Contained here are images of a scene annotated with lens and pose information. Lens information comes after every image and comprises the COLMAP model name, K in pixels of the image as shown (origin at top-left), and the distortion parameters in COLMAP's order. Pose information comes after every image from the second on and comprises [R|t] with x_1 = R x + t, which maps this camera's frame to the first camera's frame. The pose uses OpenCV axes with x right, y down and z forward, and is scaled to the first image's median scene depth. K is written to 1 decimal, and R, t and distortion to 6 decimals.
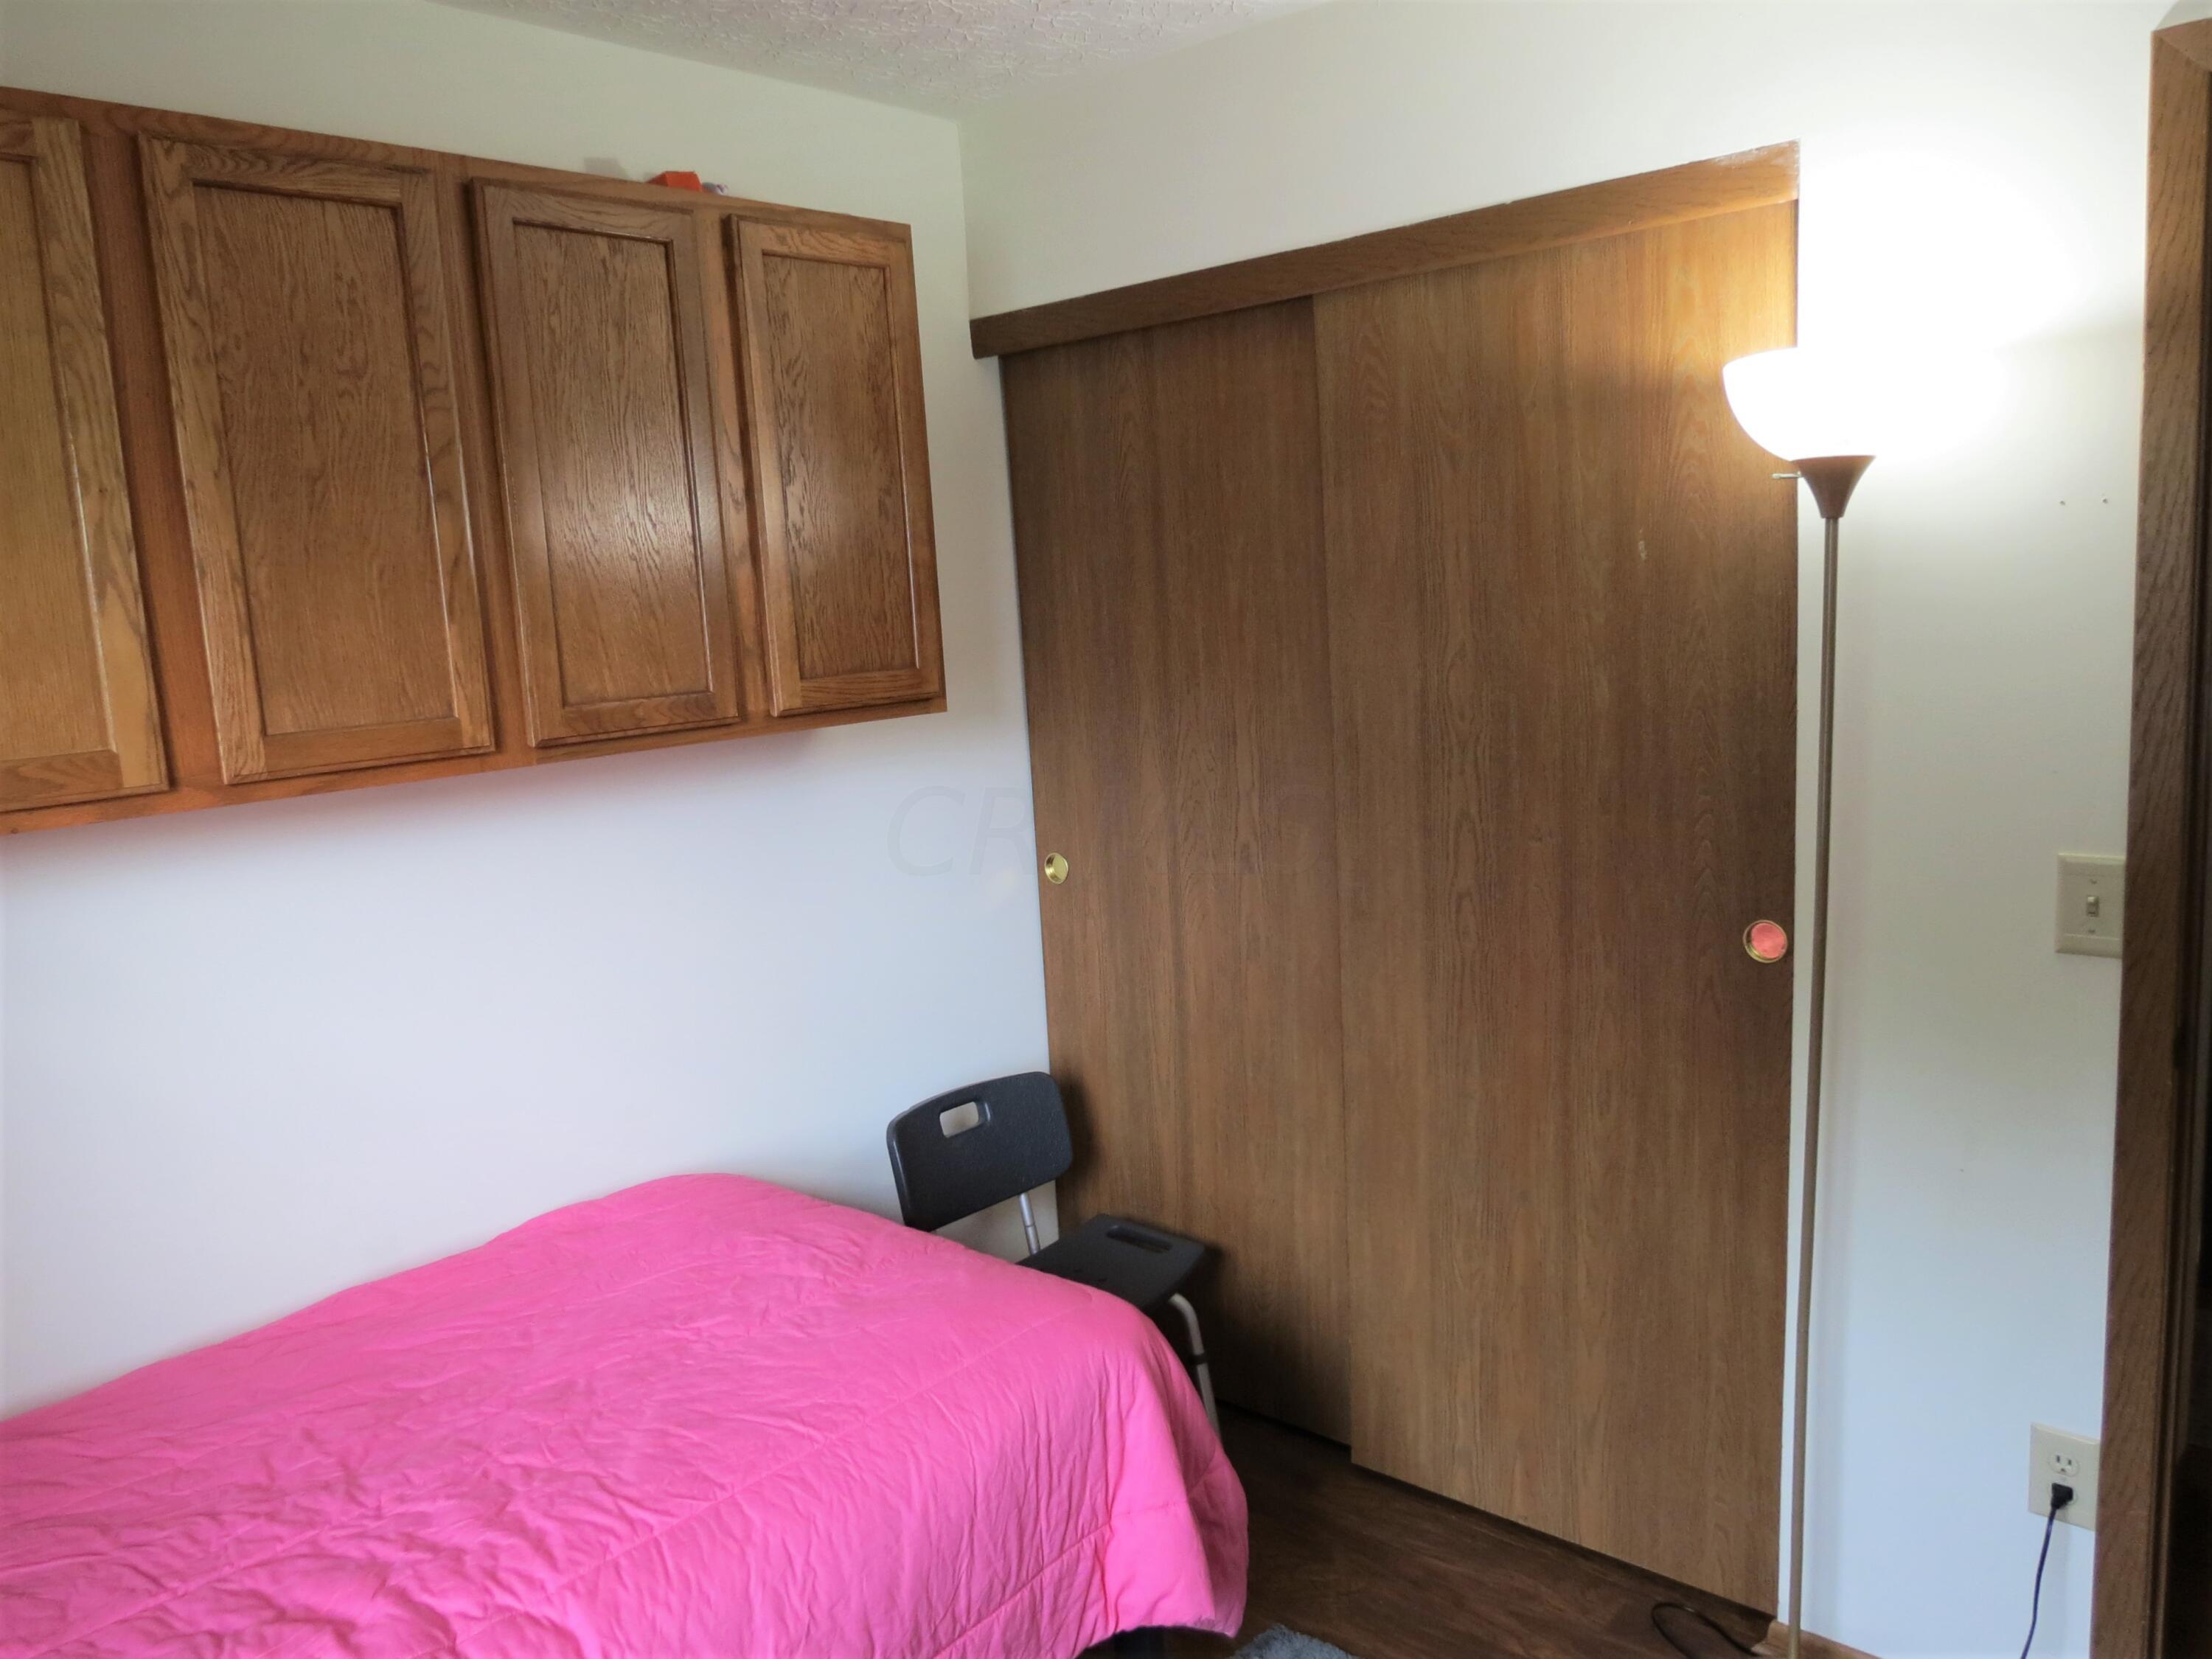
lens RADIAL K [[1611.2, 0, 1106.0], [0, 1611.2, 829.5], [0, 0, 1]] dist [-0.038970, -0.000414]
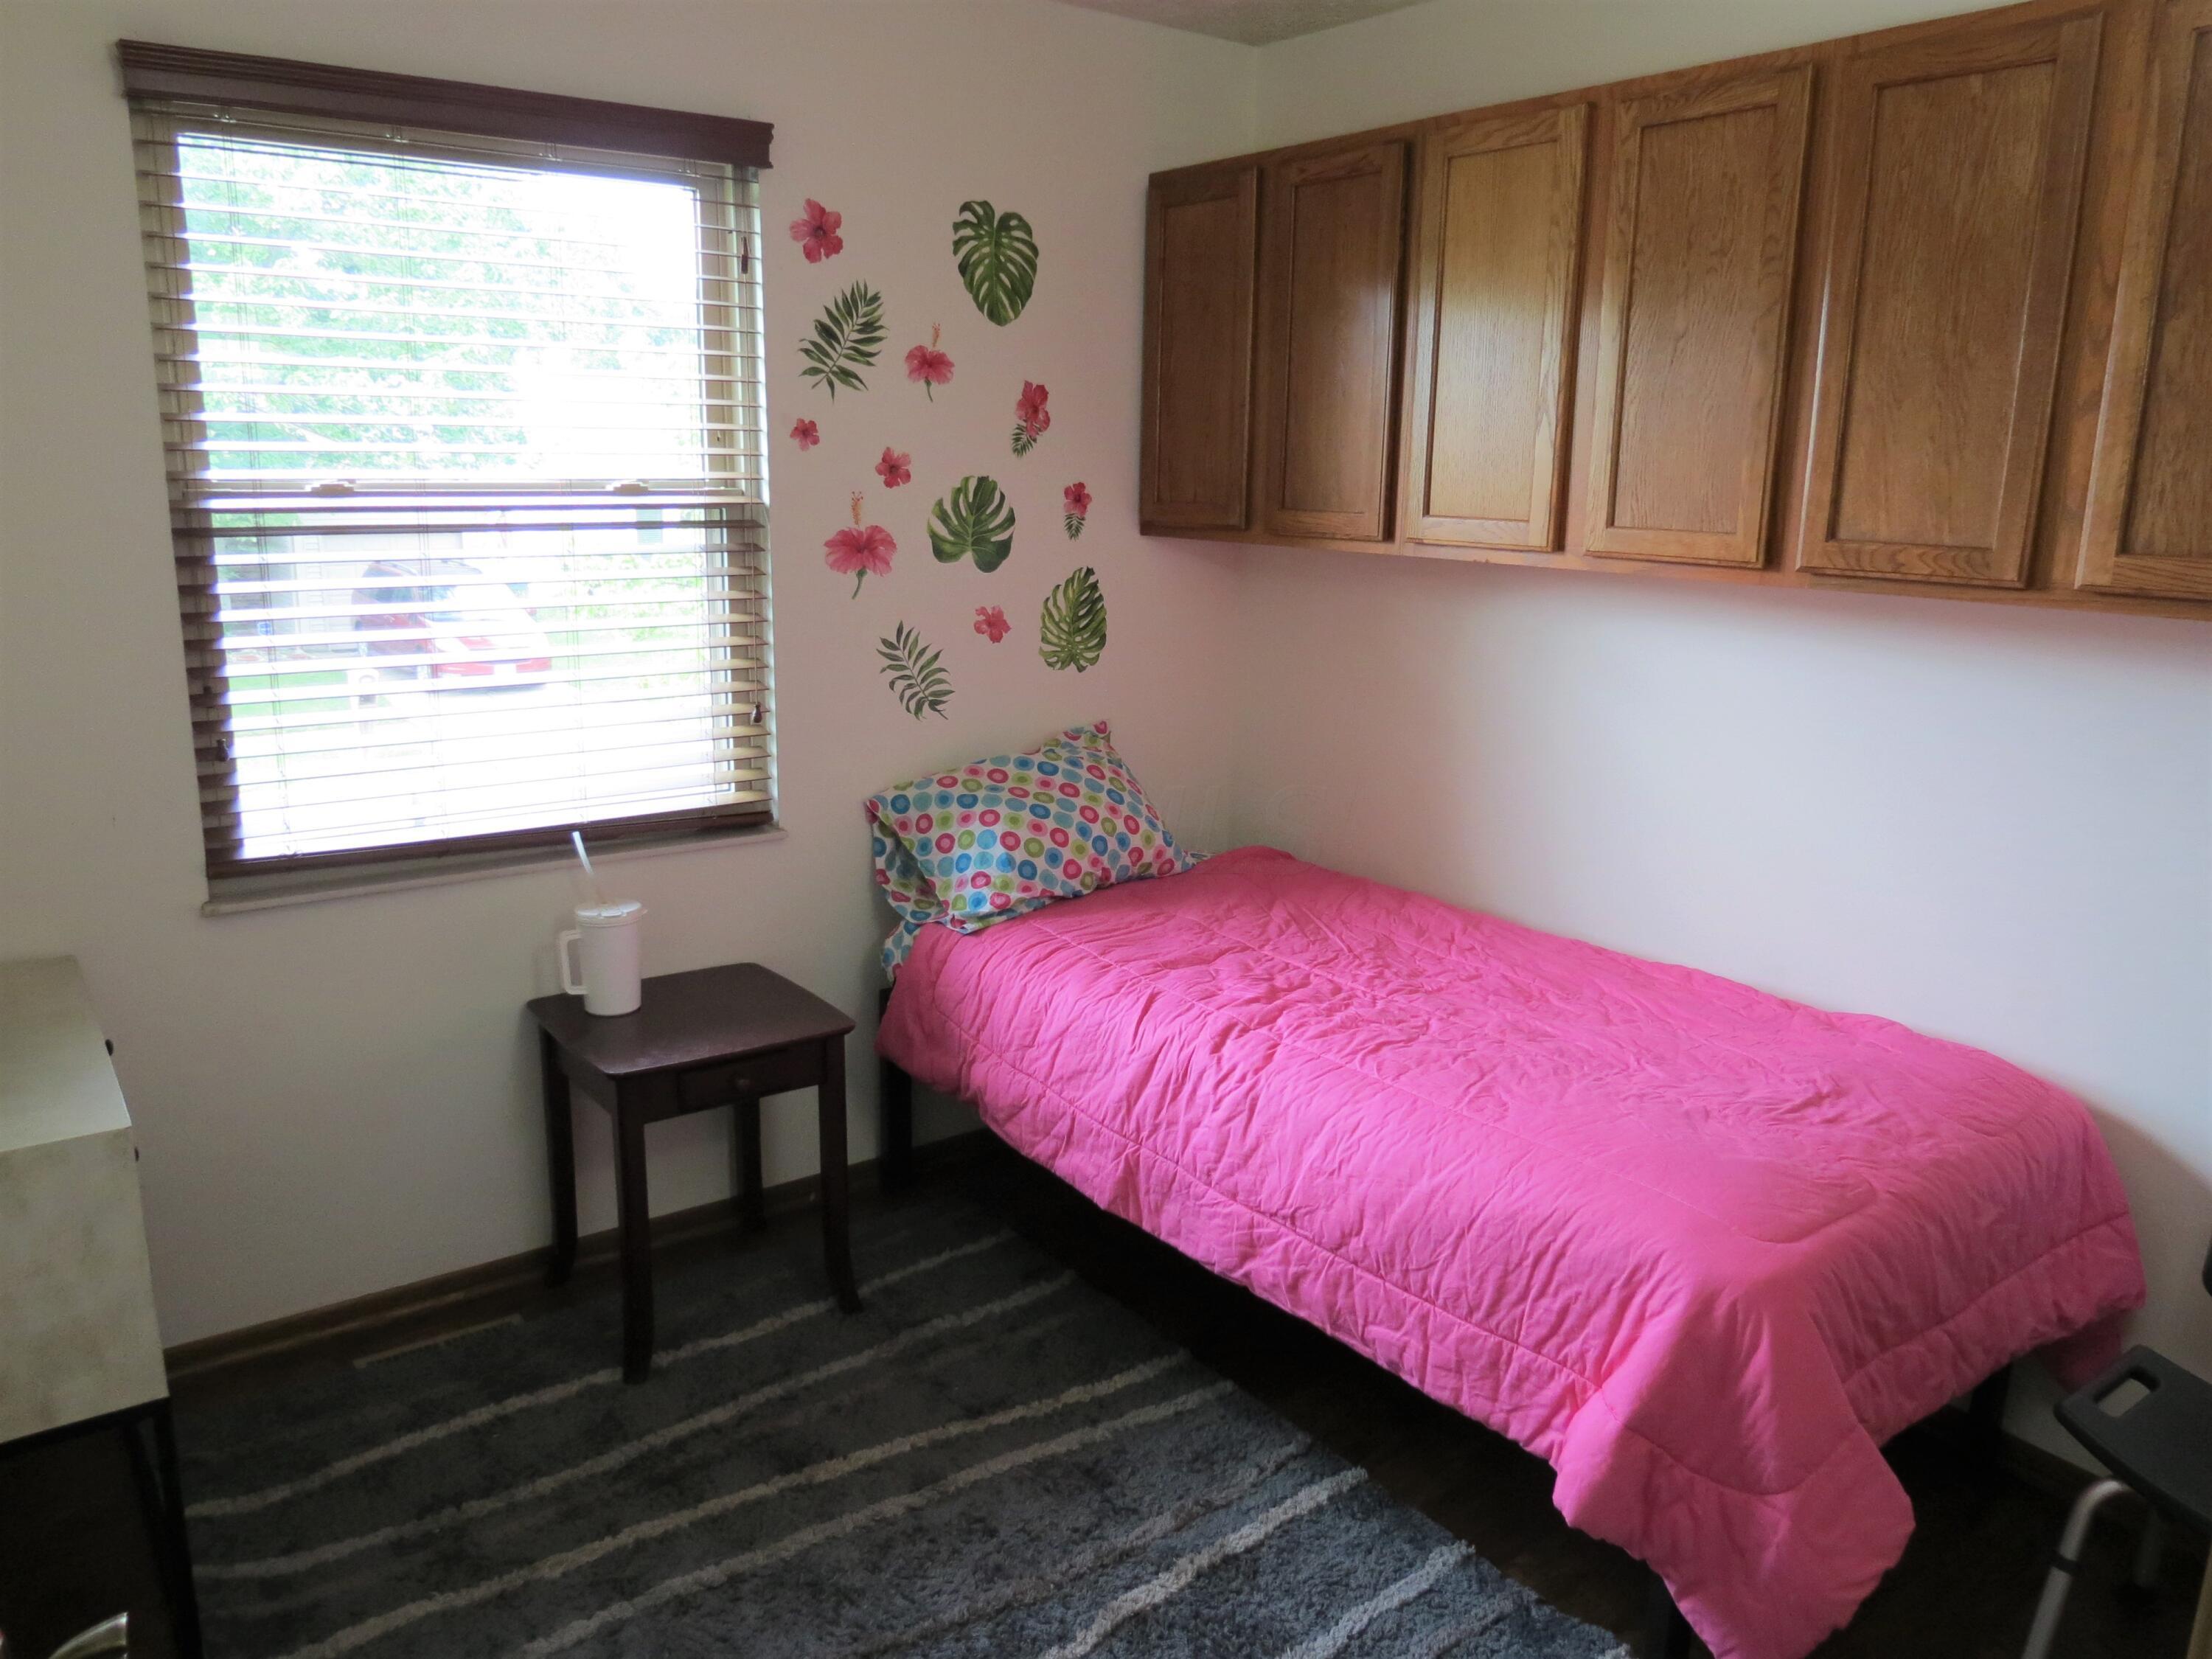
lens RADIAL K [[1628.6, 0, 1106.0], [0, 1628.6, 829.5], [0, 0, 1]] dist [-0.010552, 0.003116]
pose [[-0.190330, 0.266904, -0.944742, 0.943547], [-0.160652, 0.940892, 0.298182, -0.154926], [0.968486, 0.208527, -0.136202, 0.770532]]
